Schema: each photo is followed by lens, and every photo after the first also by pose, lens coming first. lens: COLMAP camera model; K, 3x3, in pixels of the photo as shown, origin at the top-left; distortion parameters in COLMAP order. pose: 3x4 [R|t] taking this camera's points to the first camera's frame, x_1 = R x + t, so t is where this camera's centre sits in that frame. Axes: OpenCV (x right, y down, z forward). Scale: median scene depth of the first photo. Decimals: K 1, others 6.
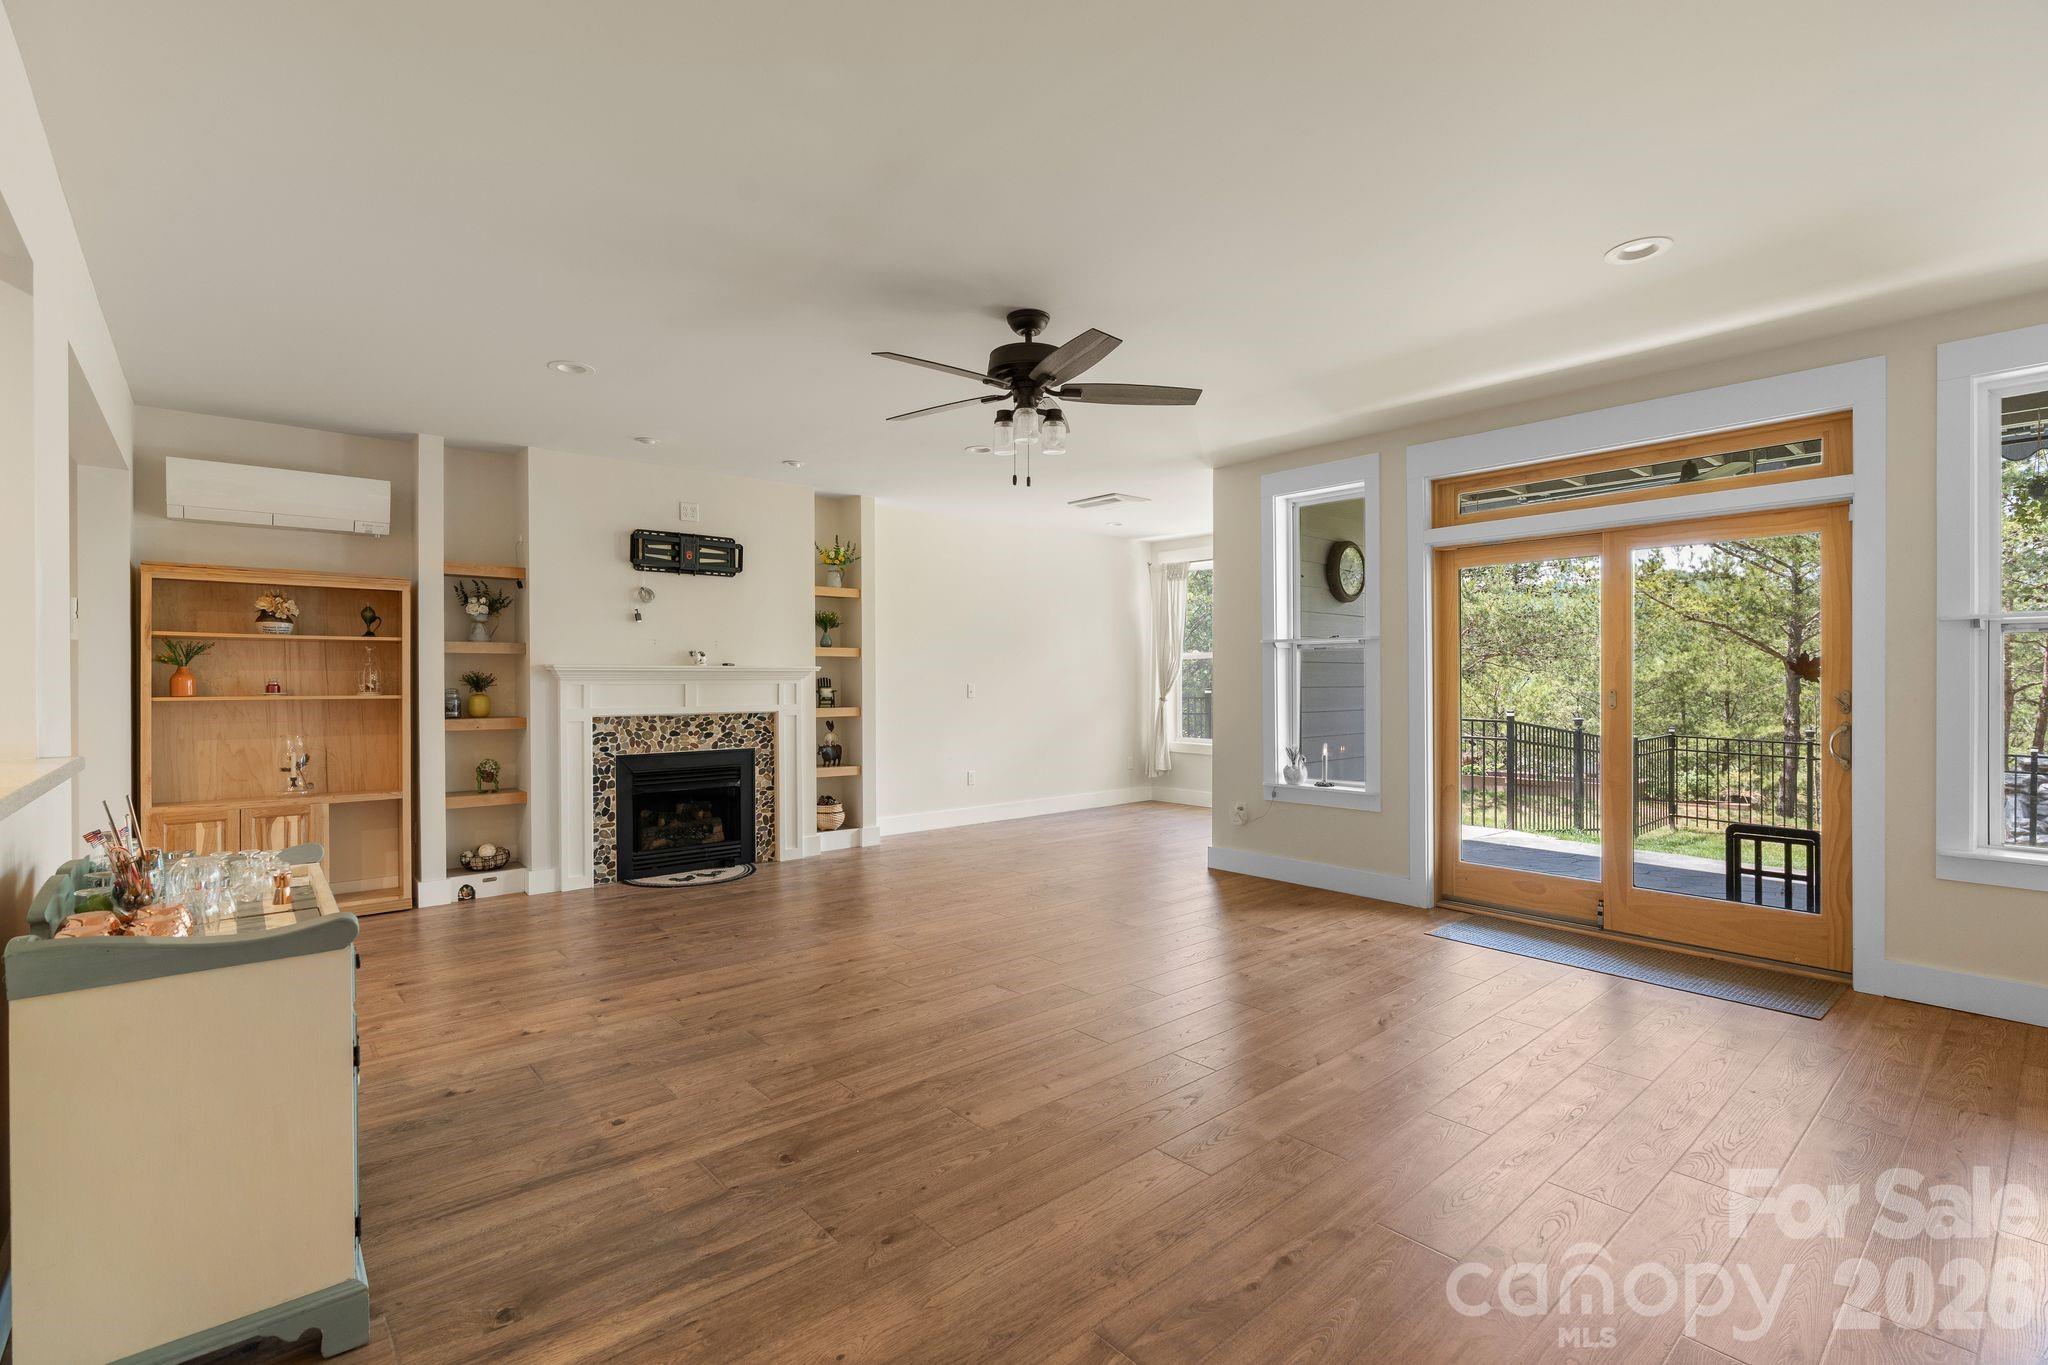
lens RADIAL K [[924.2, 0, 1059.2], [0, 924.2, 679.4], [0, 0, 1]] dist [-0.009369, 0.002649]
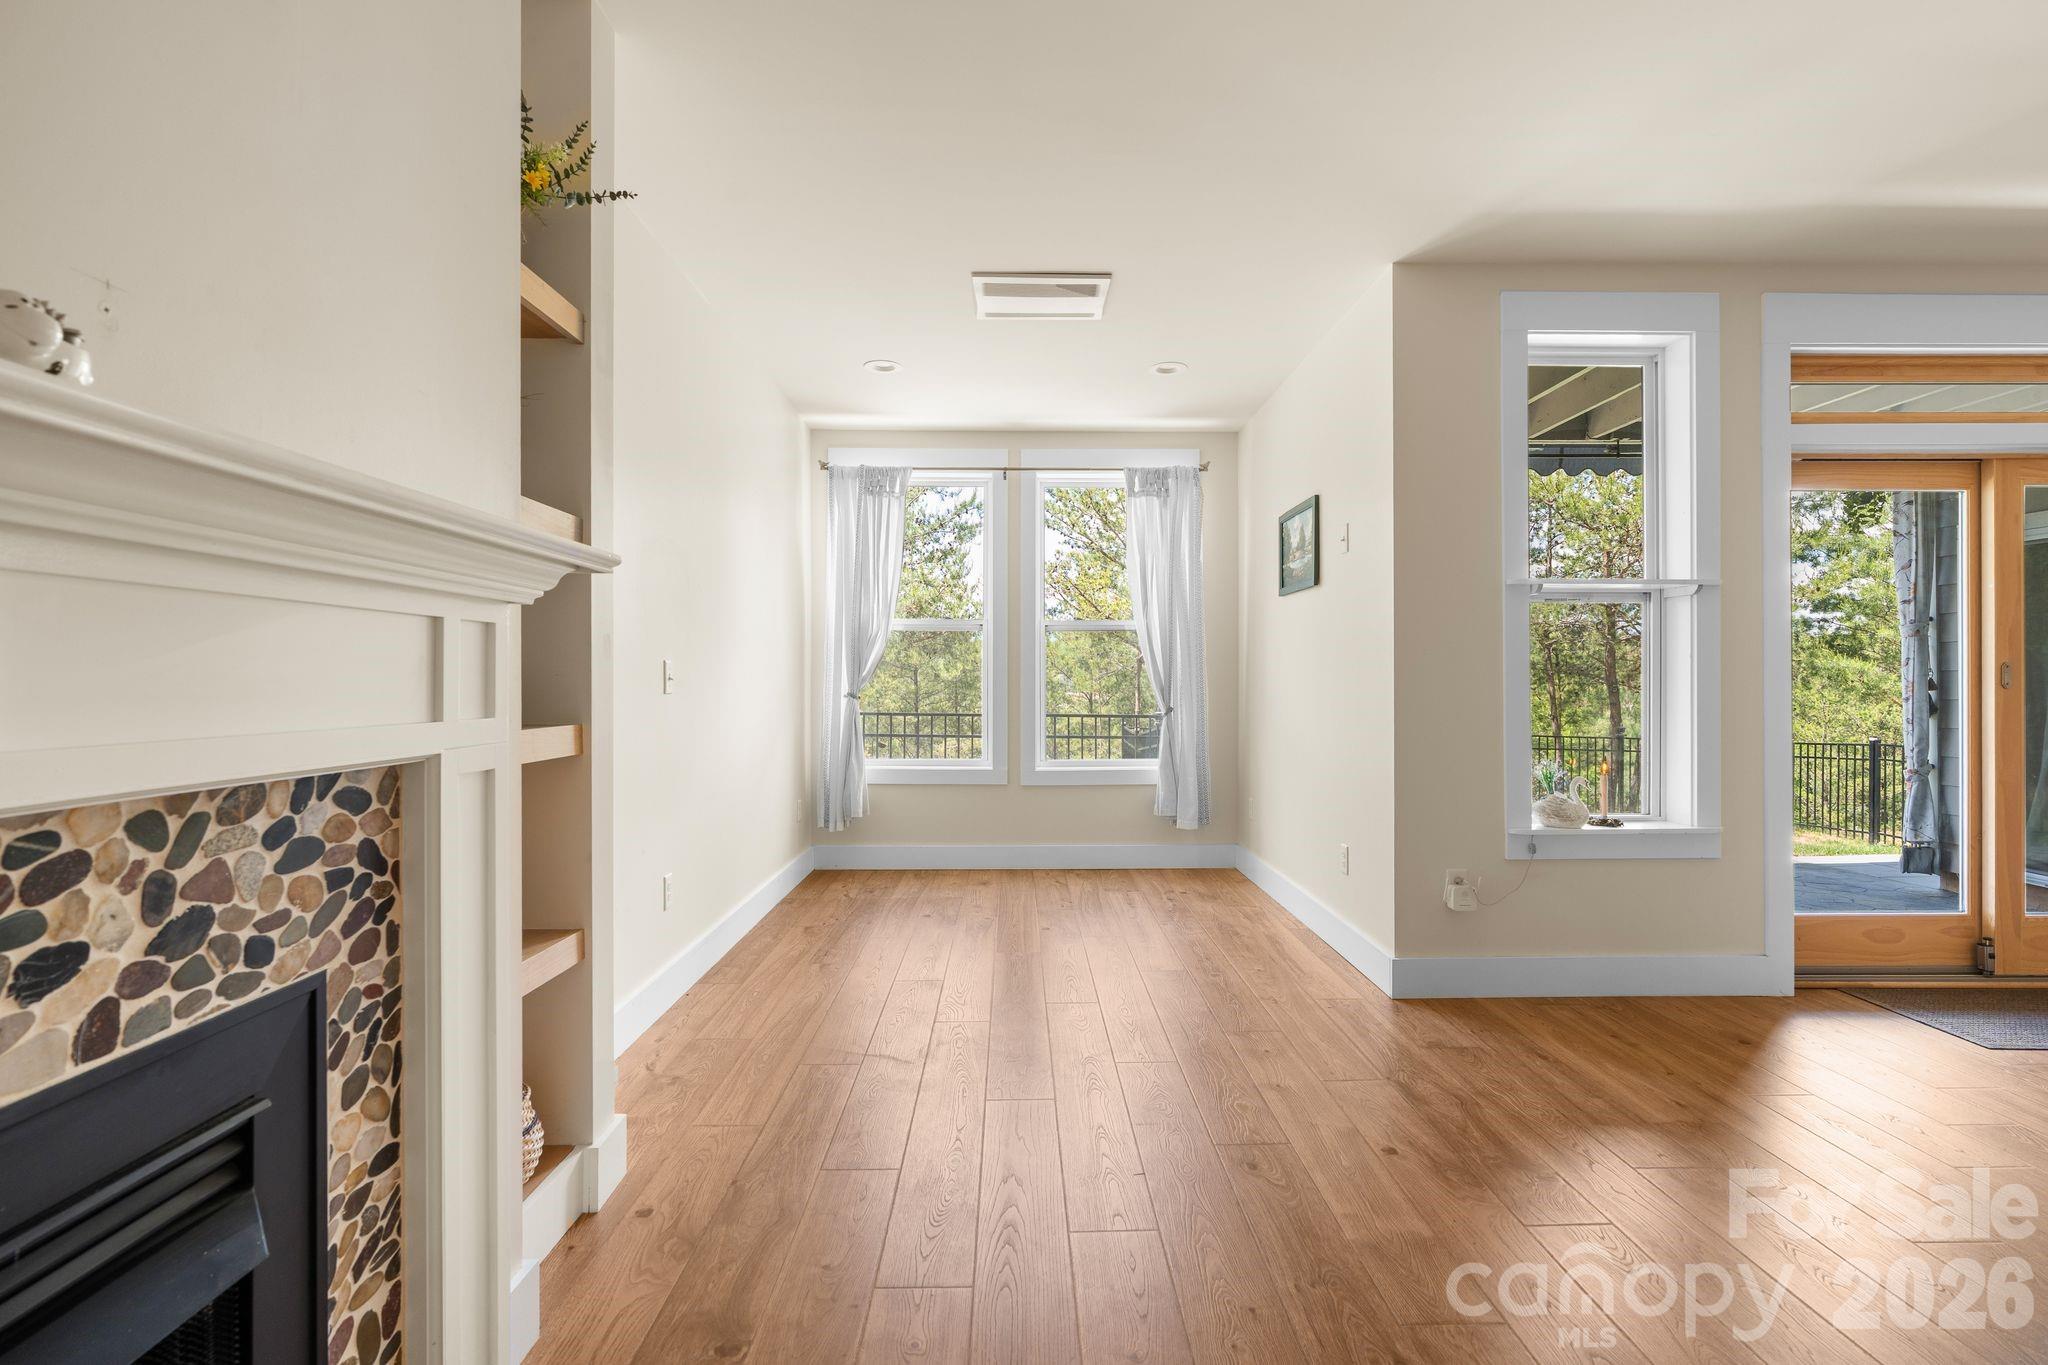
lens RADIAL K [[924.2, 0, 1011.7], [0, 924.2, 674.2], [0, 0, 1]] dist [-0.009369, 0.002649]
pose [[0.664629, 0.005565, 0.747153, -0.371922], [-0.001392, 0.999980, -0.006209, 0.017865], [-0.747172, 0.003087, 0.664623, 0.777289]]
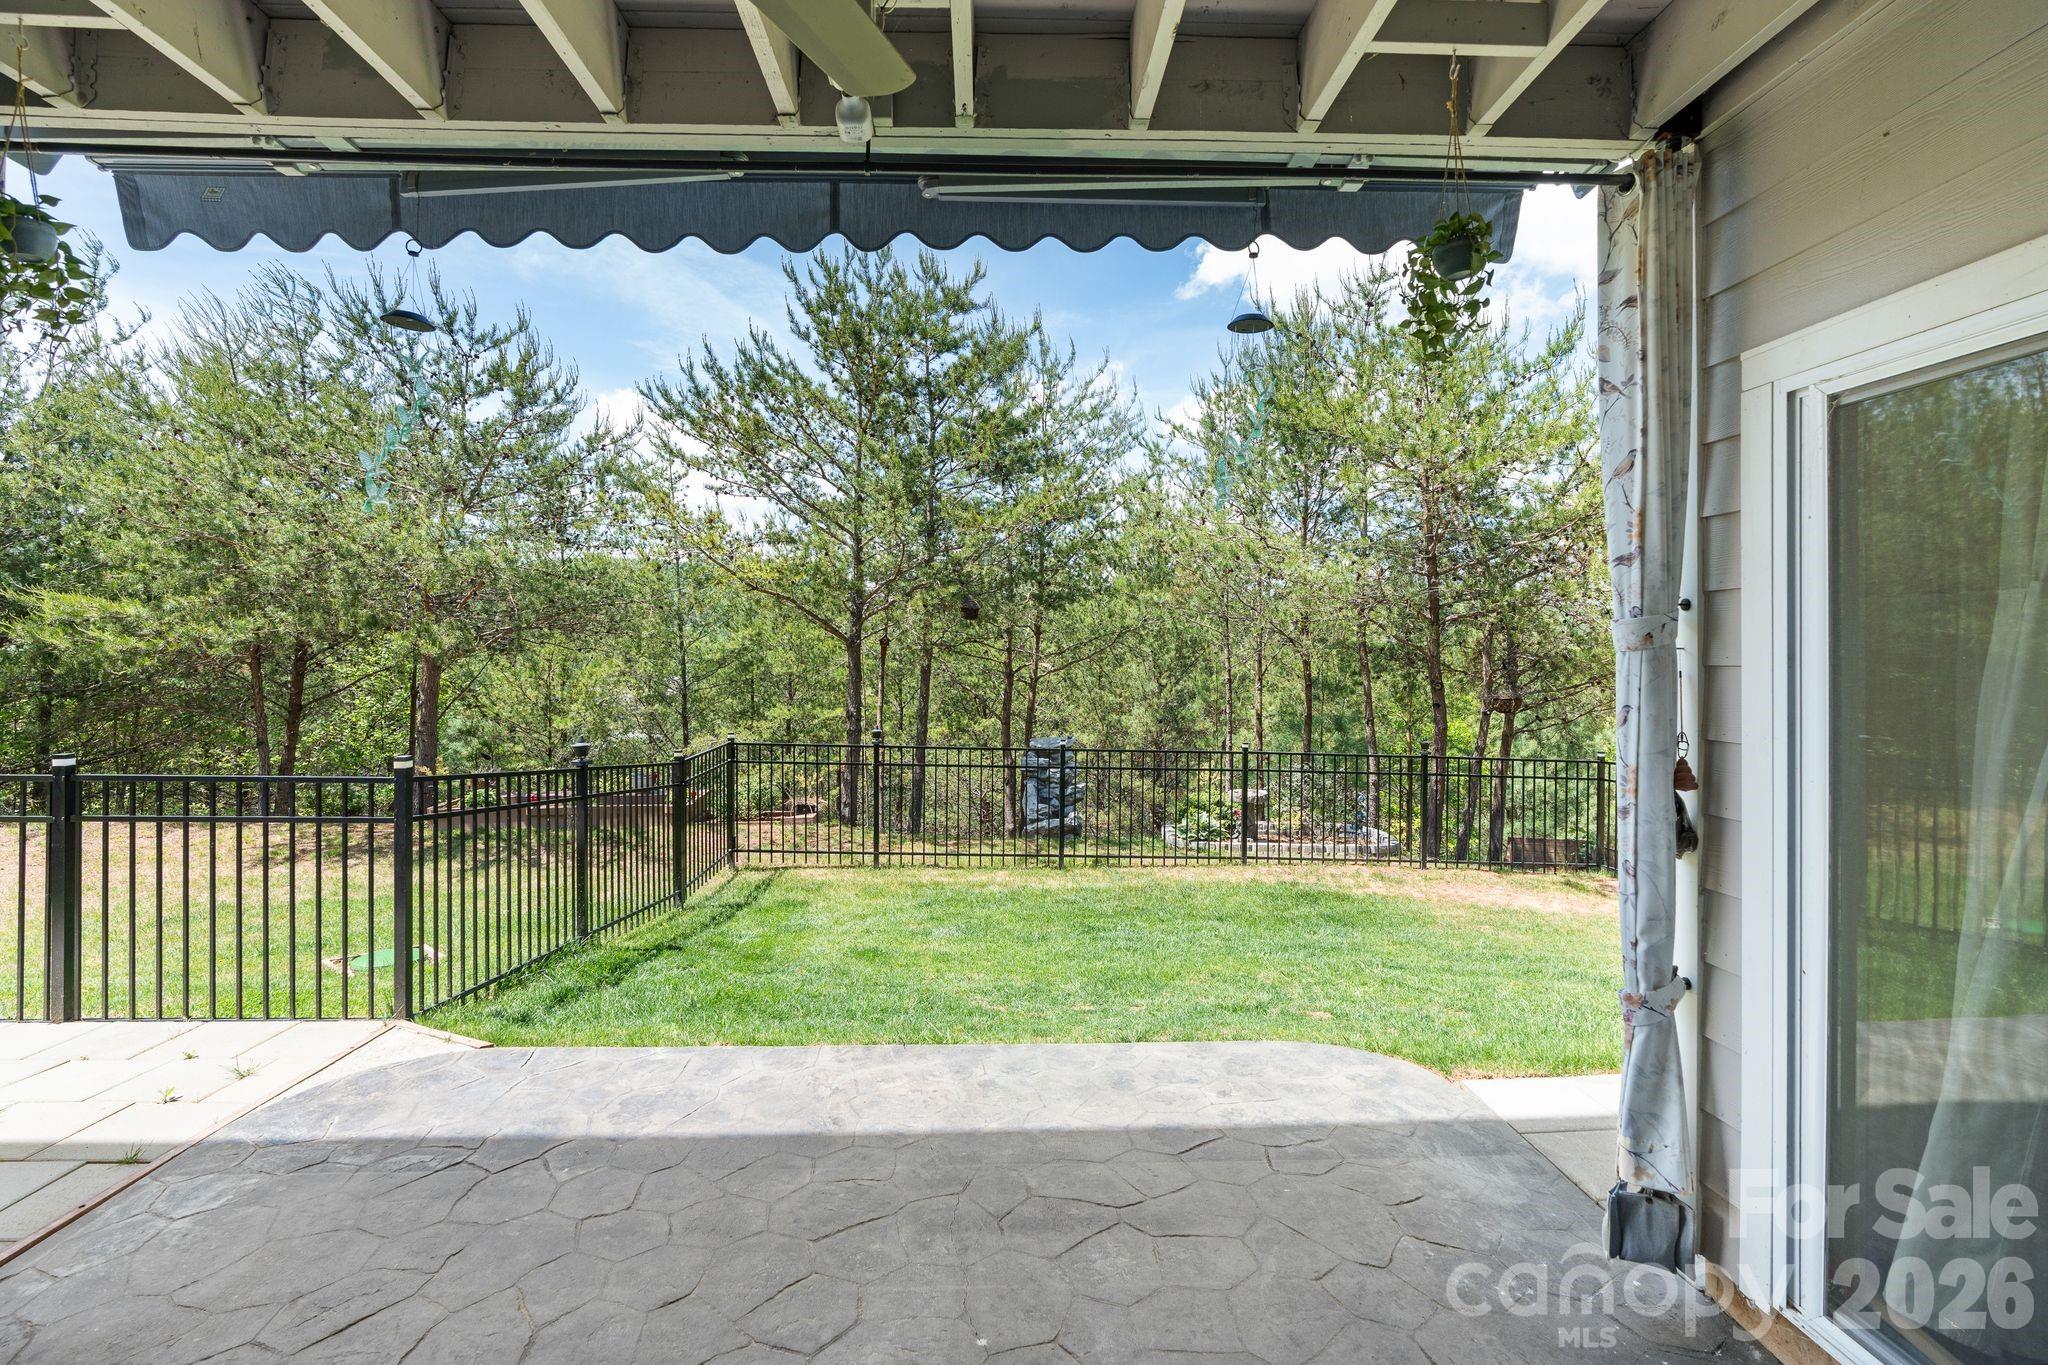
lens RADIAL K [[924.2, 0, 1010.6], [0, 924.2, 651.5], [0, 0, 1]] dist [-0.009369, 0.002649]
pose [[0.648052, -0.002082, 0.761593, 0.474538], [0.000868, 0.999998, 0.001995, -0.026280], [-0.761596, -0.000631, 0.648052, 0.669600]]
